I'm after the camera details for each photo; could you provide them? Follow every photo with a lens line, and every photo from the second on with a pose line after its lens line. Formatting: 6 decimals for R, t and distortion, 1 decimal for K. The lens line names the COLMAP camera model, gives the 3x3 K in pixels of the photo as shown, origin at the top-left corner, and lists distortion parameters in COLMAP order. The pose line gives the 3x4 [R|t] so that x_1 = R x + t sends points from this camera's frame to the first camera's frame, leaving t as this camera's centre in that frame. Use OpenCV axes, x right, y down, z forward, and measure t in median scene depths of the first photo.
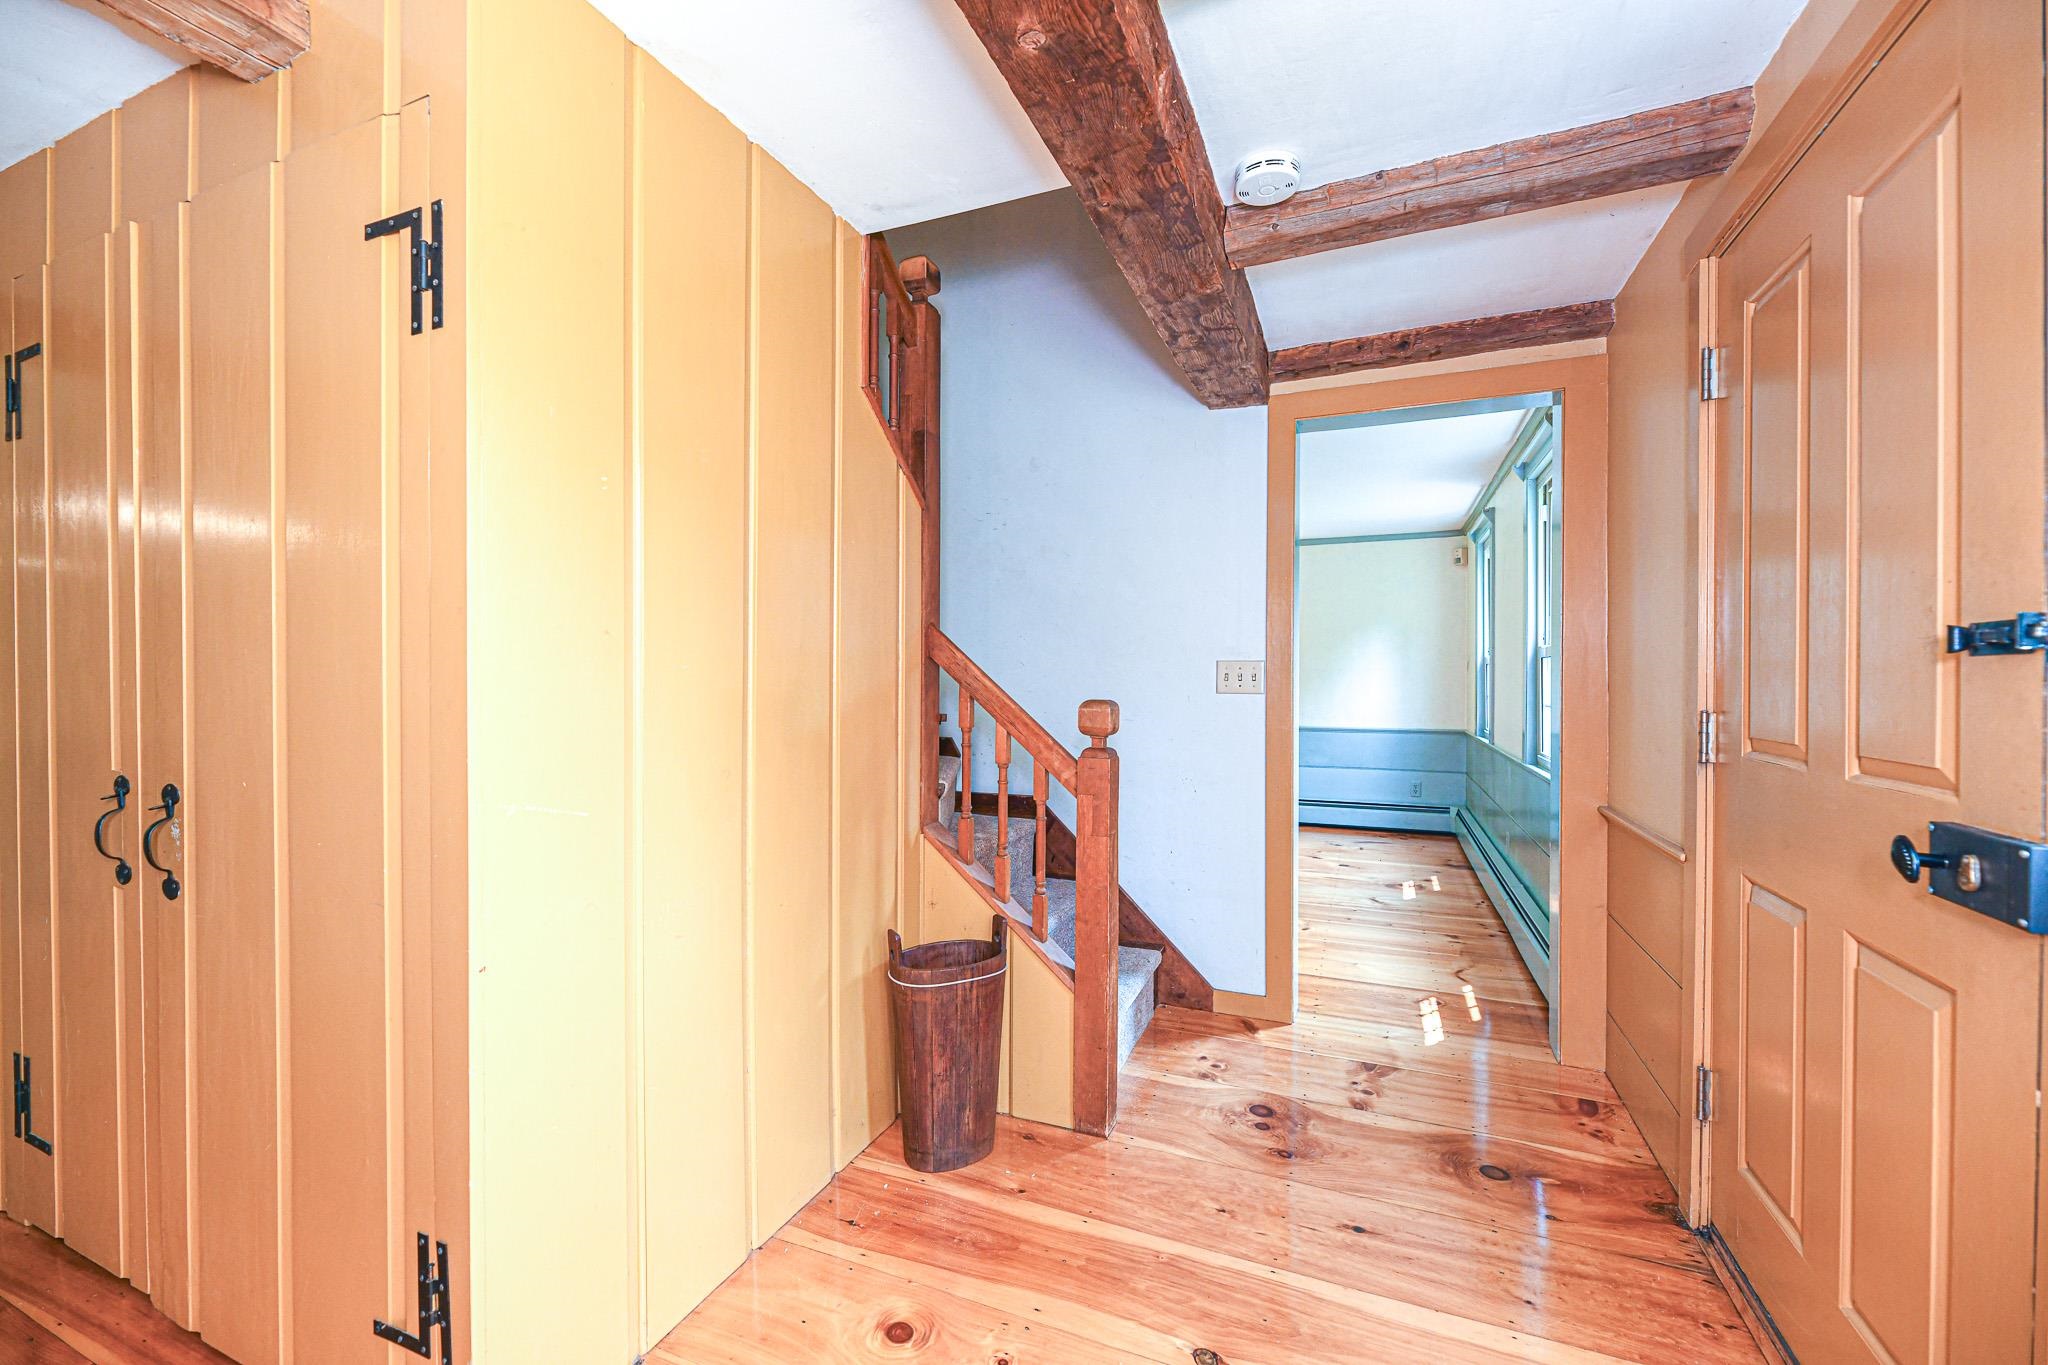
lens RADIAL K [[825.4, 0, 1021.9], [0, 825.4, 685.2], [0, 0, 1]] dist [0.001969, -0.003940]
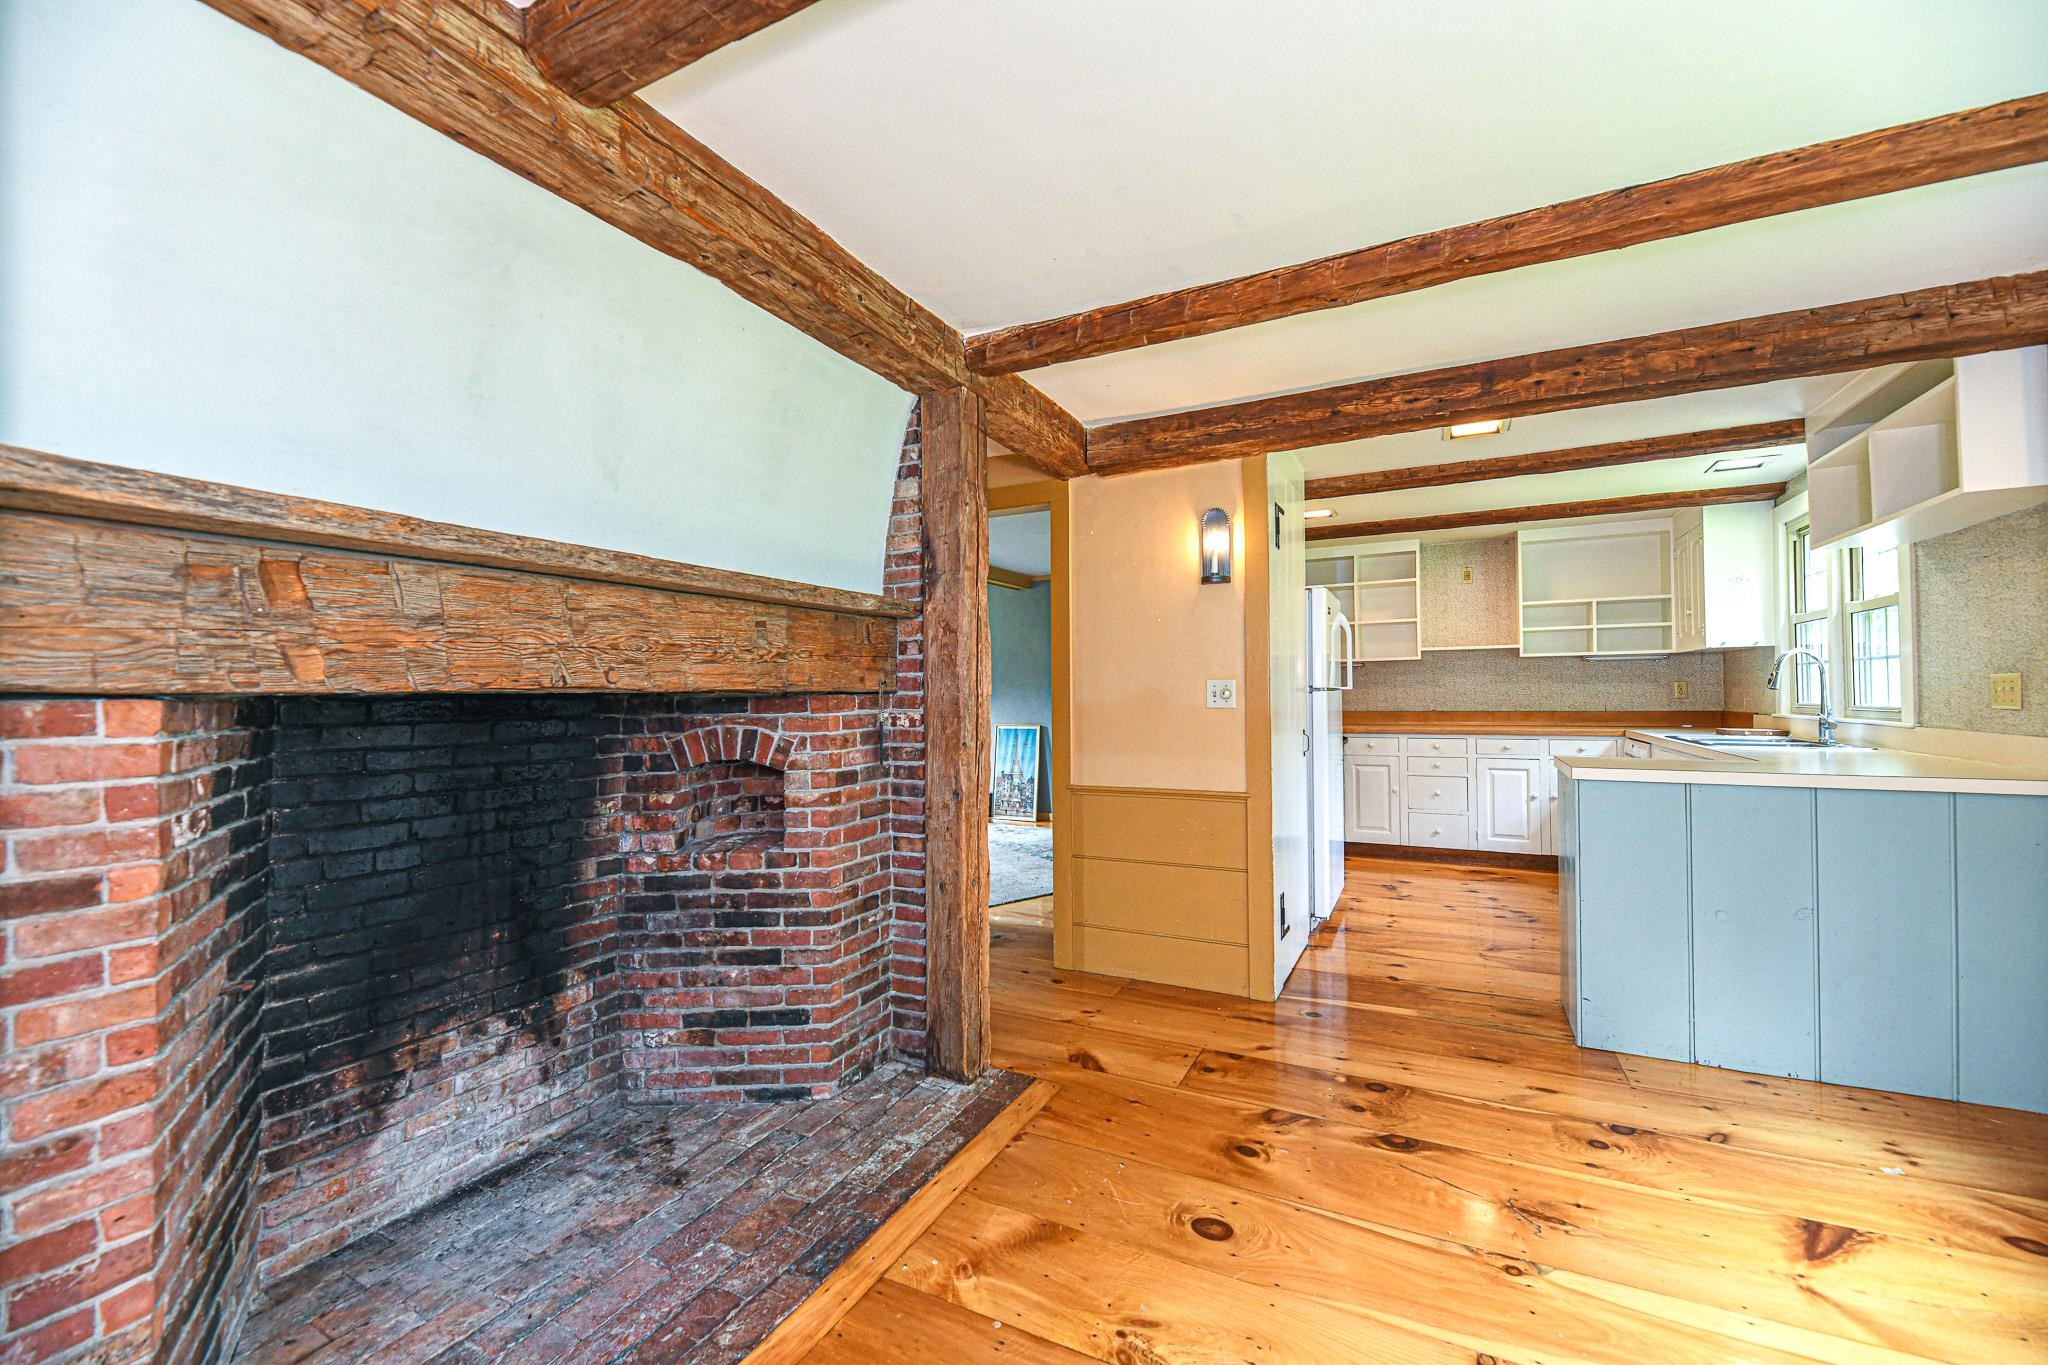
lens RADIAL K [[825.4, 0, 1023.9], [0, 825.4, 683.1], [0, 0, 1]] dist [0.001969, -0.003940]
pose [[-0.766011, -0.002738, -0.642821, 1.591332], [-0.004766, -0.999939, 0.009939, 0.217720], [-0.642809, 0.010678, 0.765952, -0.504475]]
